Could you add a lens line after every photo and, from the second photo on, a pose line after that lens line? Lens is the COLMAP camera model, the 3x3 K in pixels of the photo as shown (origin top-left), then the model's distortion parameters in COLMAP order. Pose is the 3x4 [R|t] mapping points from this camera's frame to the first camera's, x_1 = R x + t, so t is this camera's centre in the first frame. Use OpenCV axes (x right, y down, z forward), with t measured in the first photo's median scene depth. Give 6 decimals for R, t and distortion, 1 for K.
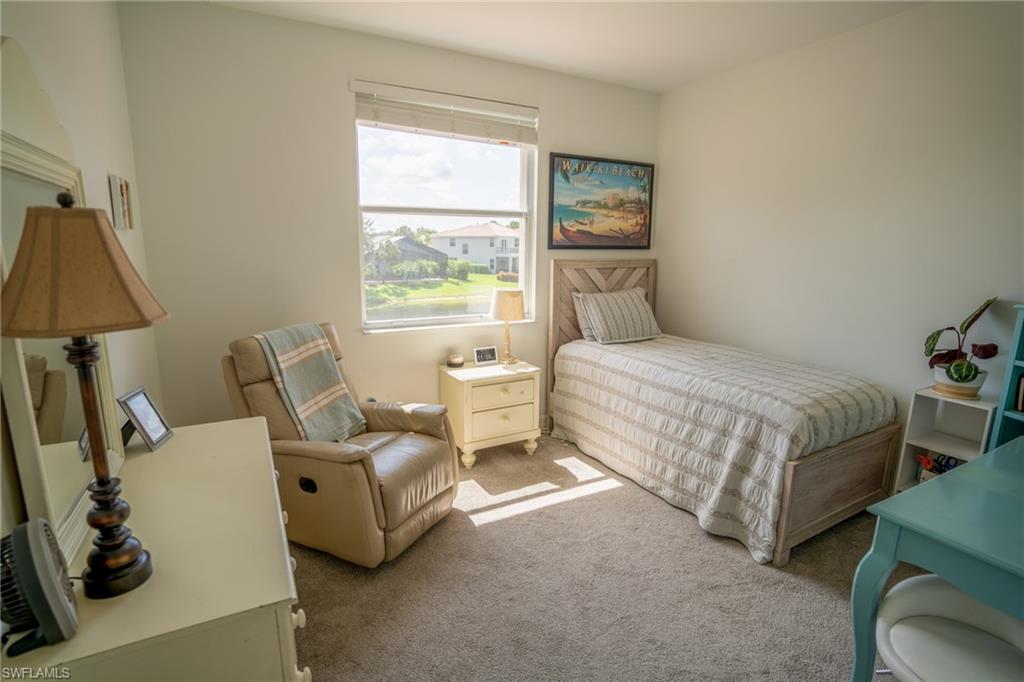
lens RADIAL K [[499.2, 0, 511.2], [0, 499.2, 340.6], [0, 0, 1]] dist [-0.063823, 0.025701]
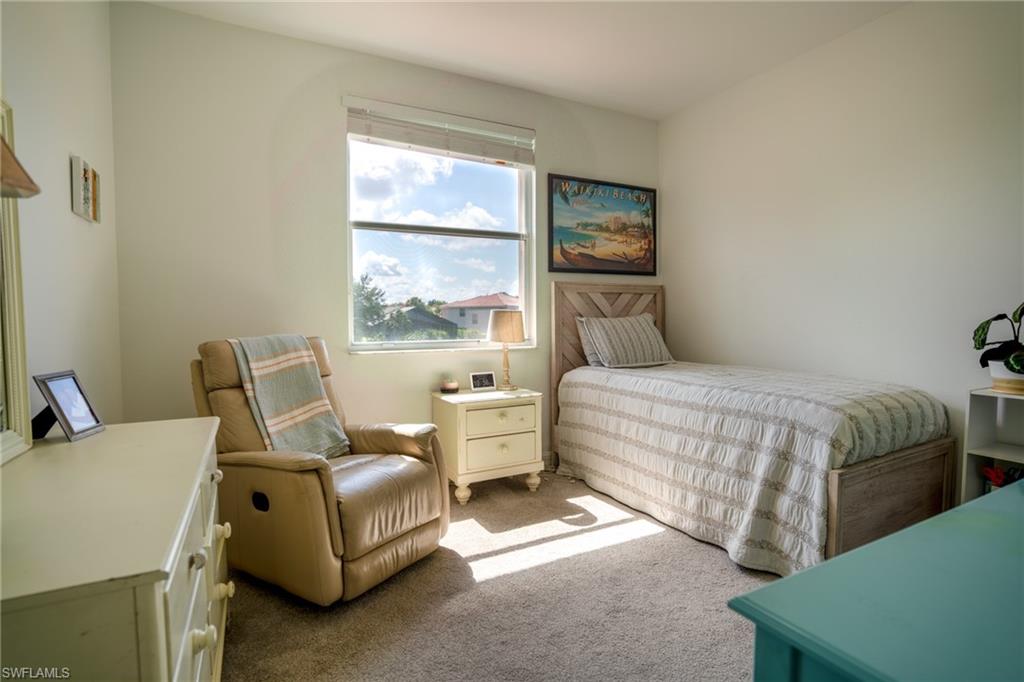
lens RADIAL K [[499.2, 0, 512.3], [0, 499.2, 340.6], [0, 0, 1]] dist [-0.063823, 0.025701]
pose [[0.999743, -0.014391, -0.017544, 0.026297], [0.011769, 0.989895, -0.141312, 0.109477], [0.019400, 0.141069, 0.989810, 0.098429]]
